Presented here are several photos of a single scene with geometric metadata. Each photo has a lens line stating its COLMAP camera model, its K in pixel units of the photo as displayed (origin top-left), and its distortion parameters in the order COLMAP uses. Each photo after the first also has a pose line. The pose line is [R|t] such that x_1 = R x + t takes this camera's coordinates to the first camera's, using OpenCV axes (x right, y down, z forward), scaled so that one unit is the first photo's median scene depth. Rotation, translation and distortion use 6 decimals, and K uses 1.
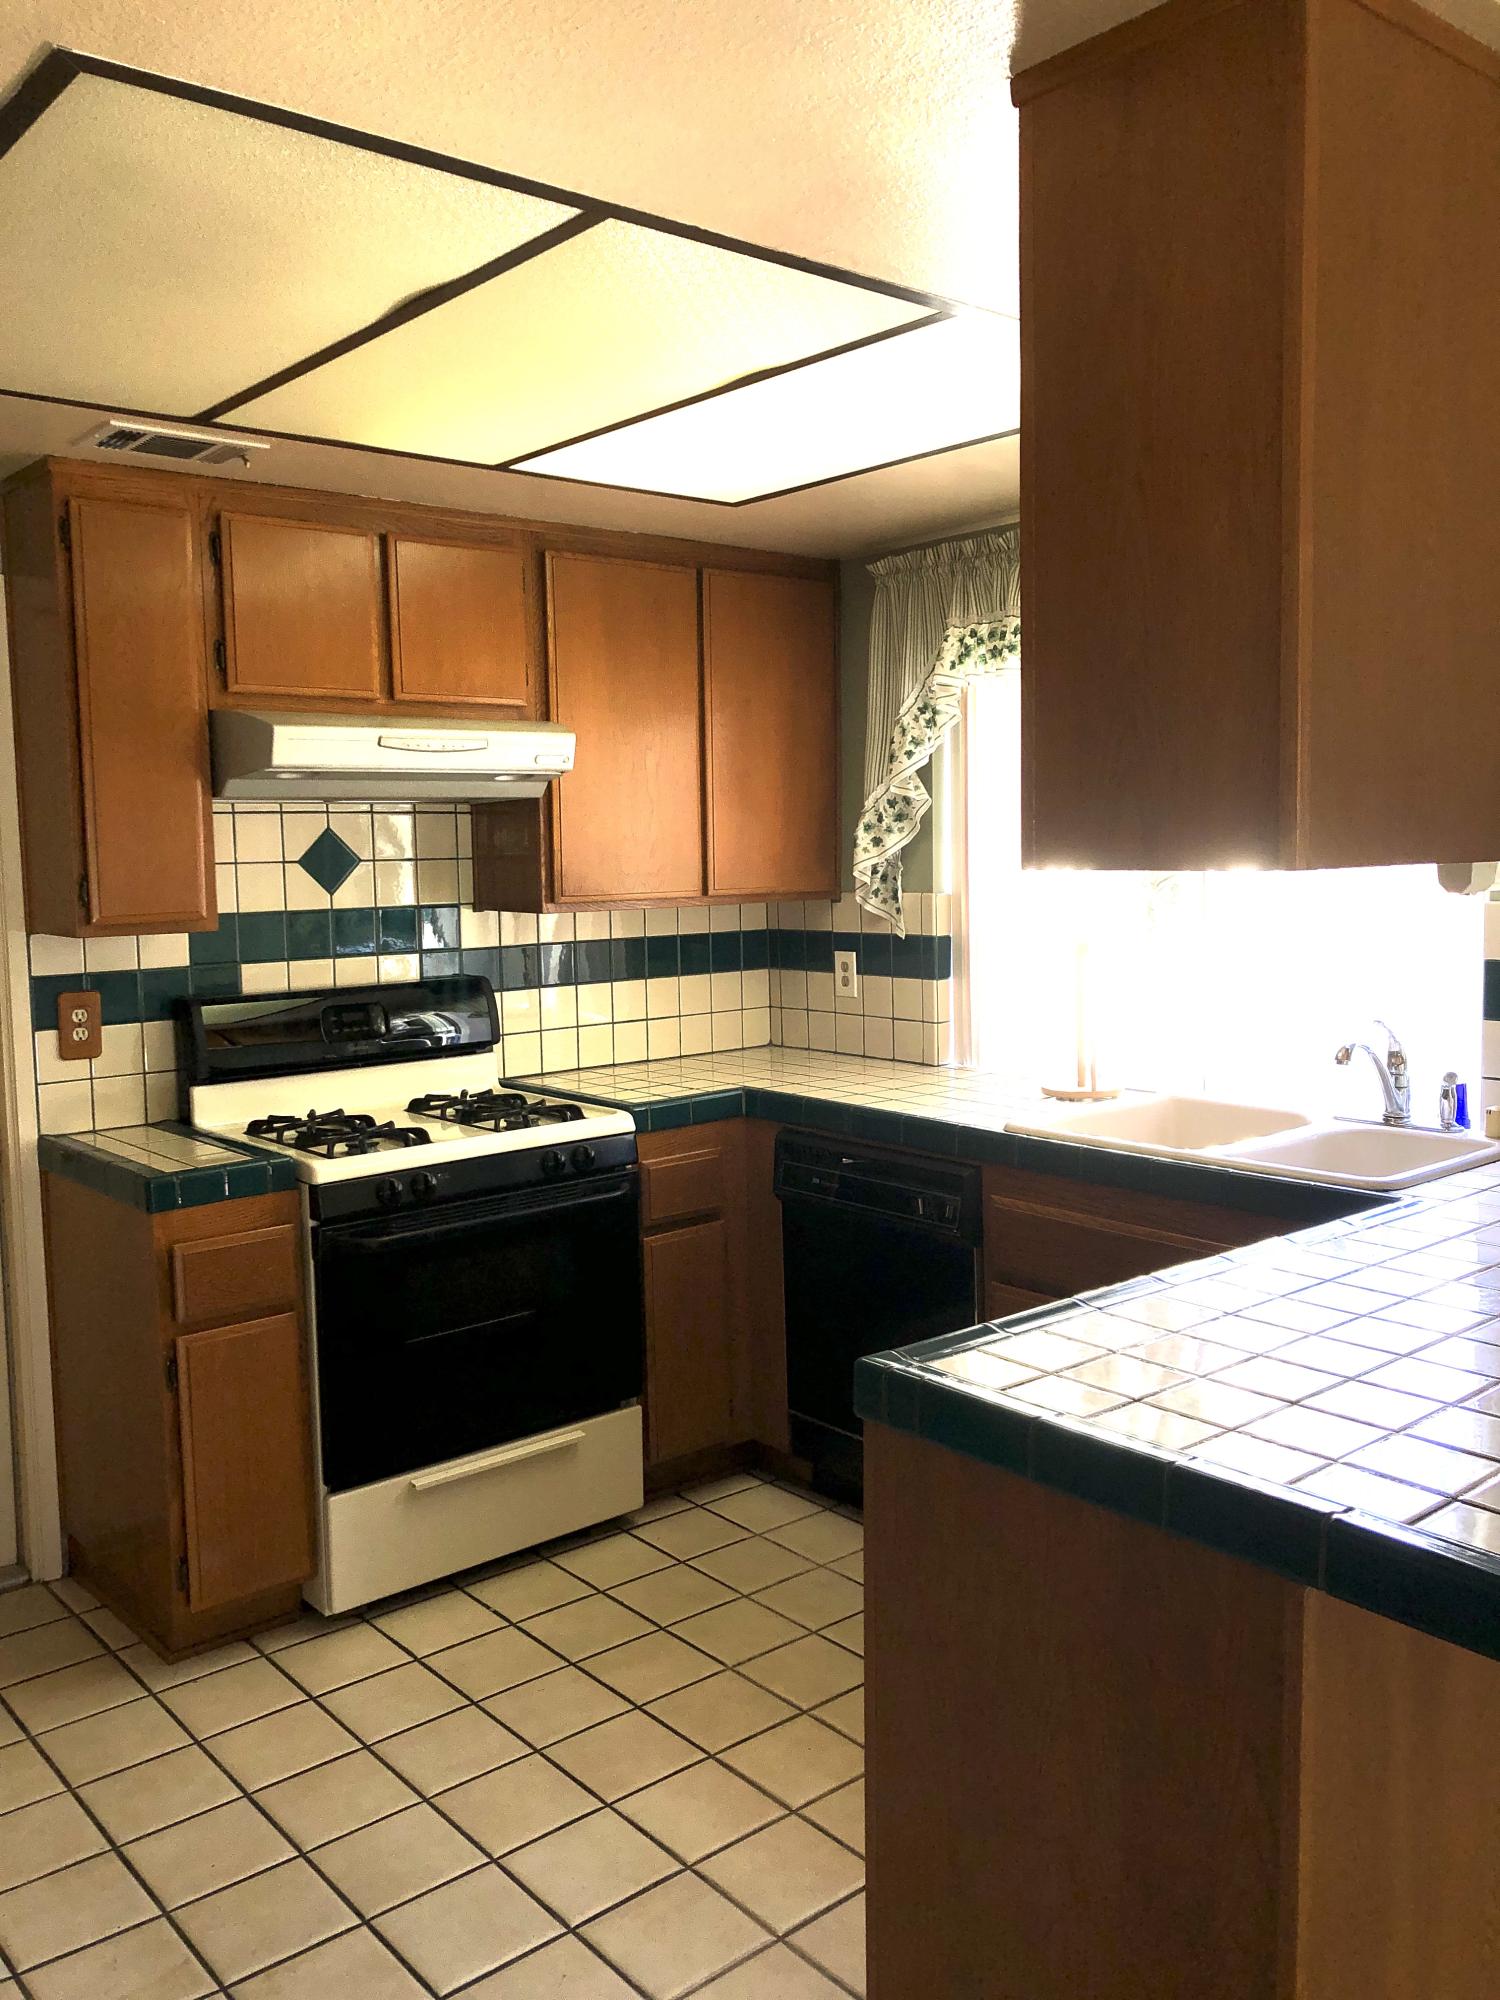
lens RADIAL K [[1626.1, 0, 738.8], [0, 1626.1, 979.7], [0, 0, 1]] dist [0.035232, -0.051958]
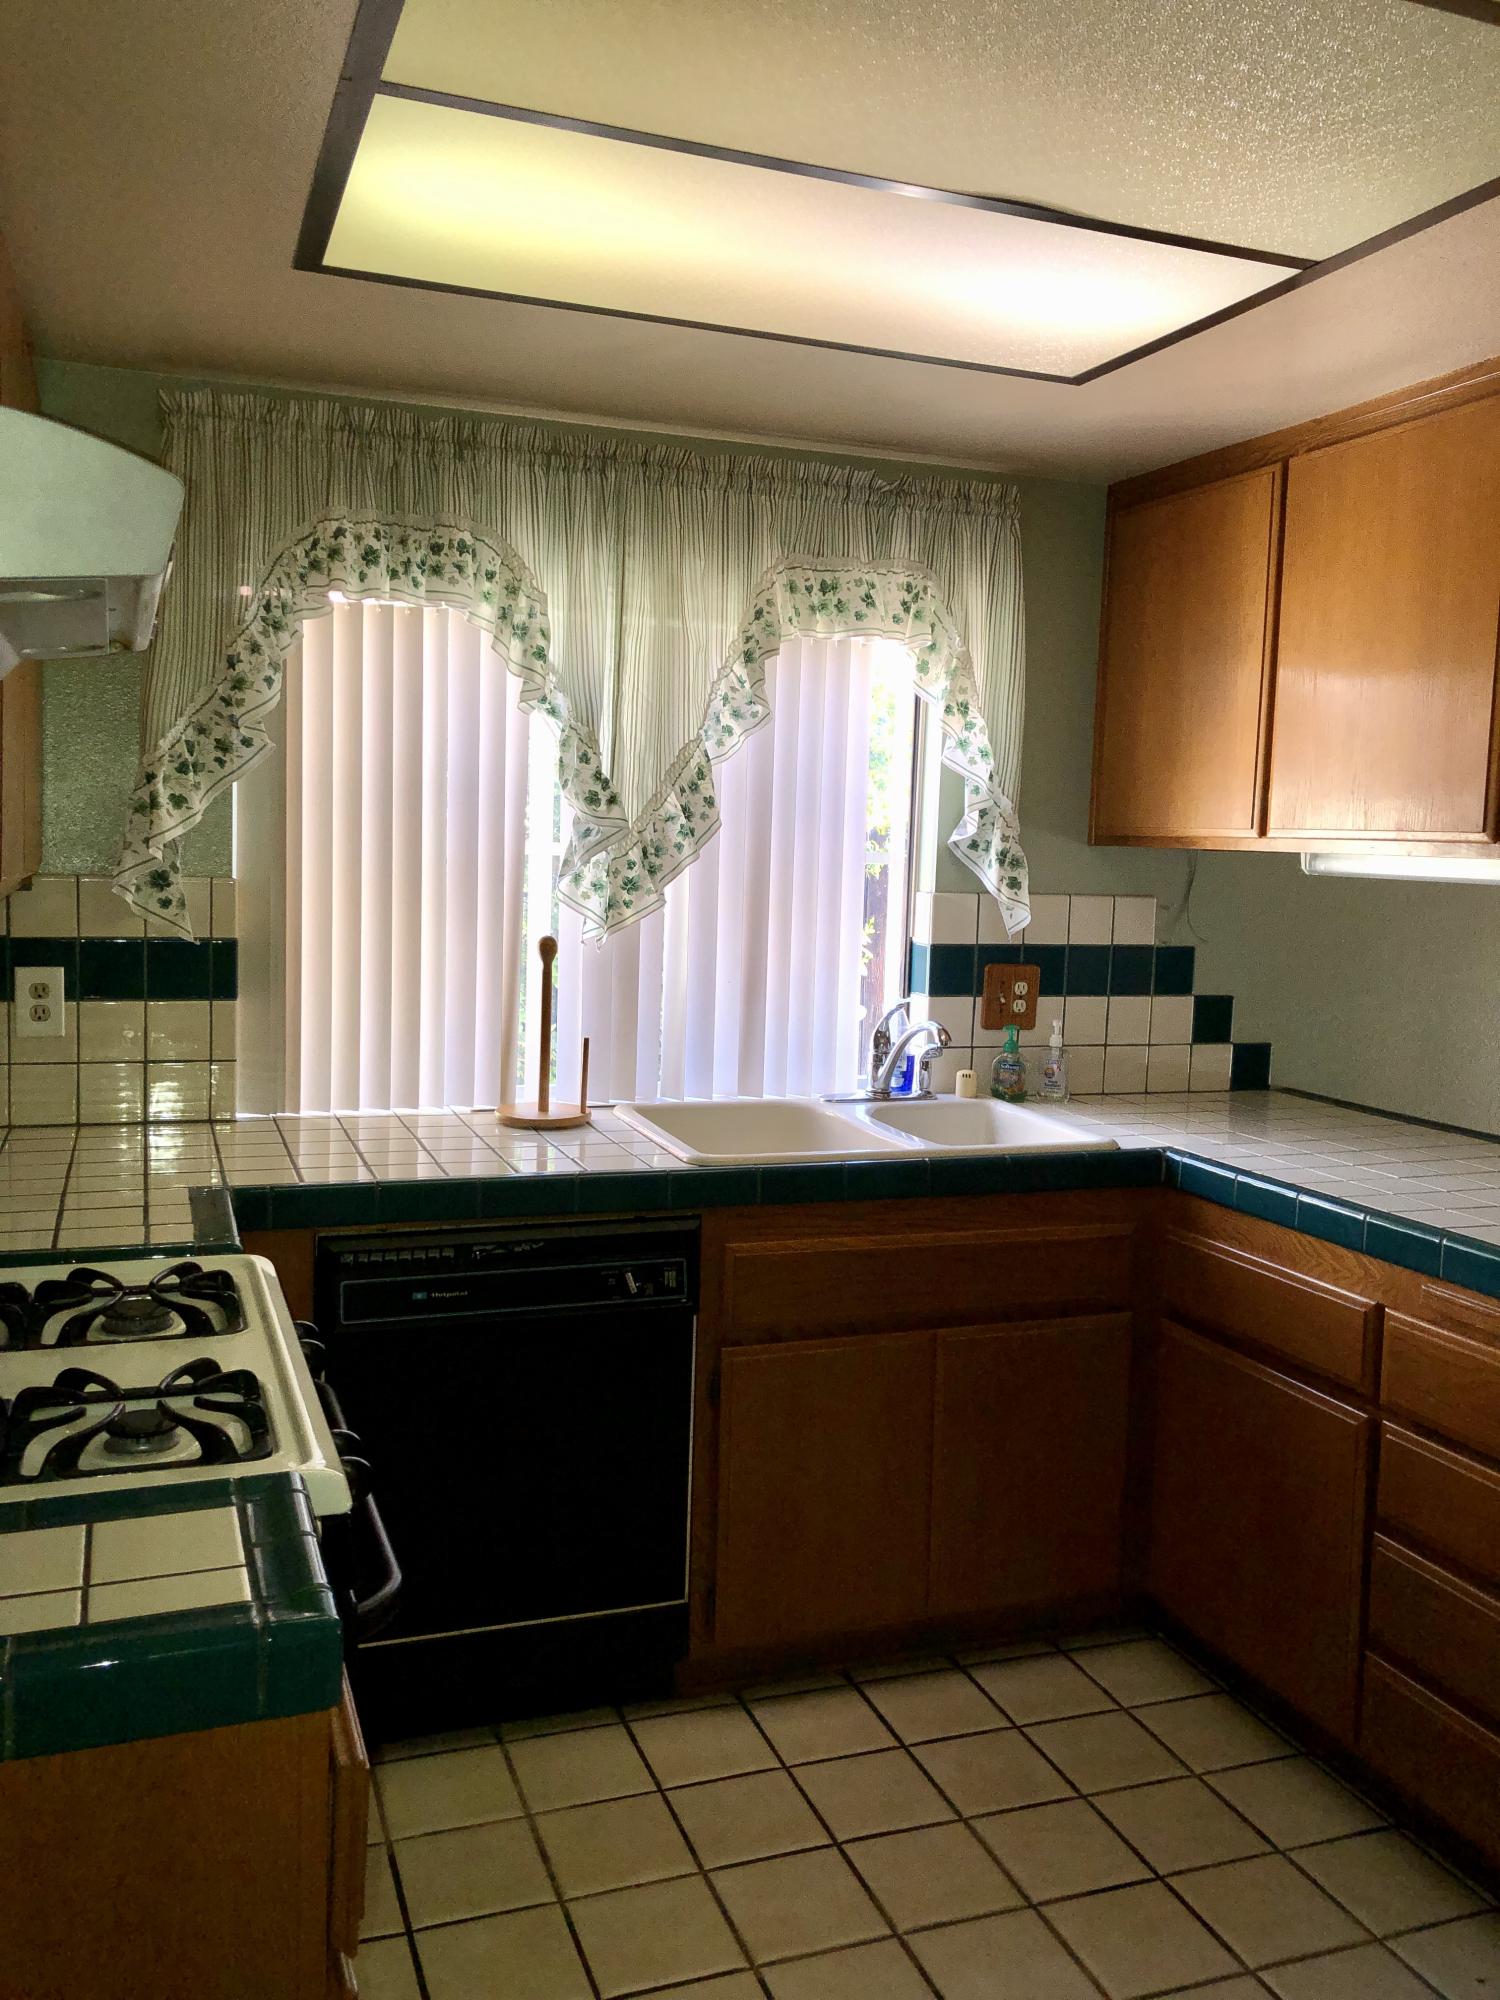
lens RADIAL K [[1626.1, 0, 738.8], [0, 1626.1, 979.7], [0, 0, 1]] dist [0.035232, -0.051958]
pose [[0.336888, -0.051056, 0.940159, -0.474900], [0.041449, 0.998365, 0.039365, -0.027480], [-0.940632, 0.025707, 0.338453, 0.535119]]
